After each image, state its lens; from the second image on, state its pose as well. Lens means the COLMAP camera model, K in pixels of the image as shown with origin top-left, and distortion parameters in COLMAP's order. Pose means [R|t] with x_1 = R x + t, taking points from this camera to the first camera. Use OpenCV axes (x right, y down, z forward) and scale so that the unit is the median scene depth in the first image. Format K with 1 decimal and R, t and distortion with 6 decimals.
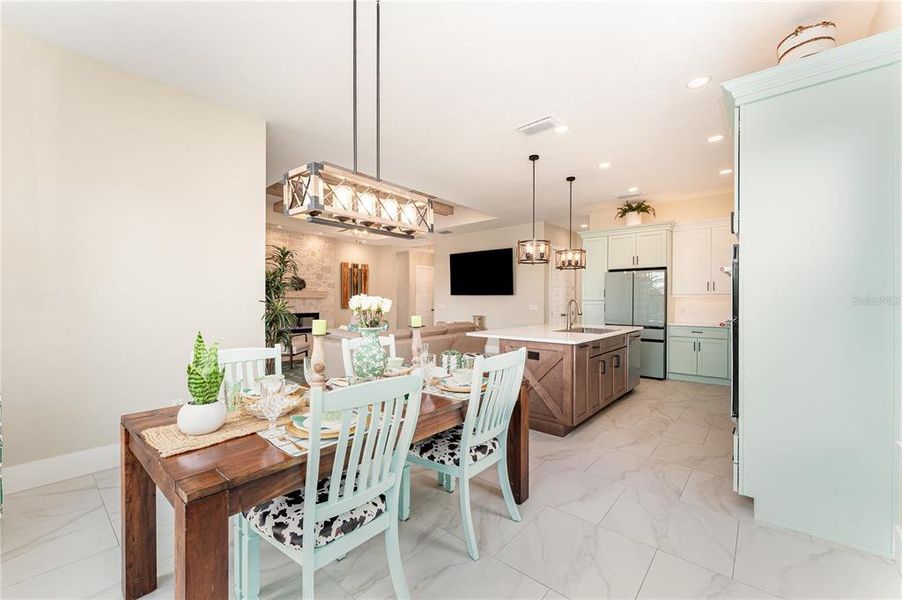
lens RADIAL K [[360.6, 0, 450.1], [0, 360.6, 298.0], [0, 0, 1]] dist [0.002052, 0.000211]
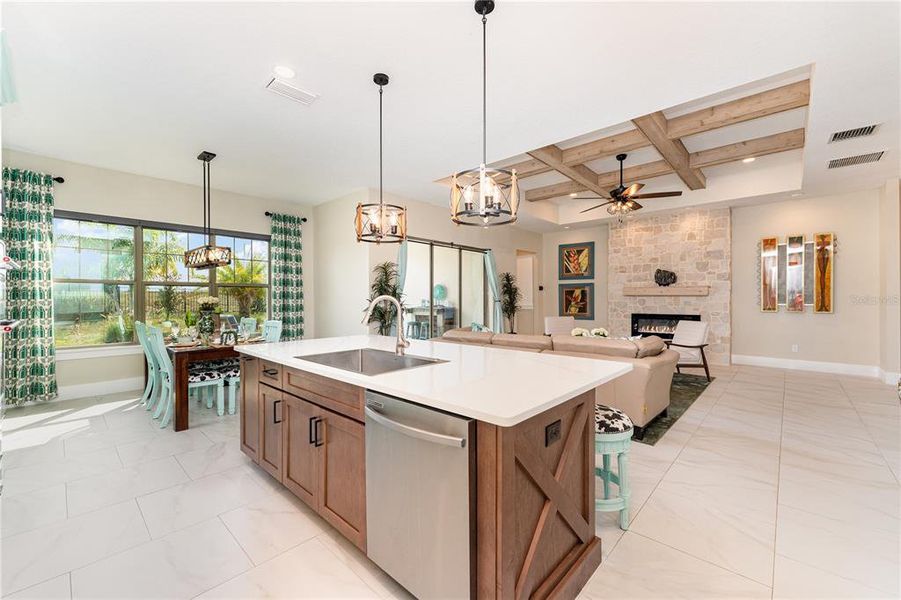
lens RADIAL K [[360.2, 0, 449.6], [0, 360.2, 298.0], [0, 0, 1]] dist [0.002052, 0.000211]
pose [[-0.042315, 0.001262, -0.999104, 0.402983], [0.004161, 0.999991, 0.001086, 0.002874], [0.999096, -0.004111, -0.042320, 0.533951]]
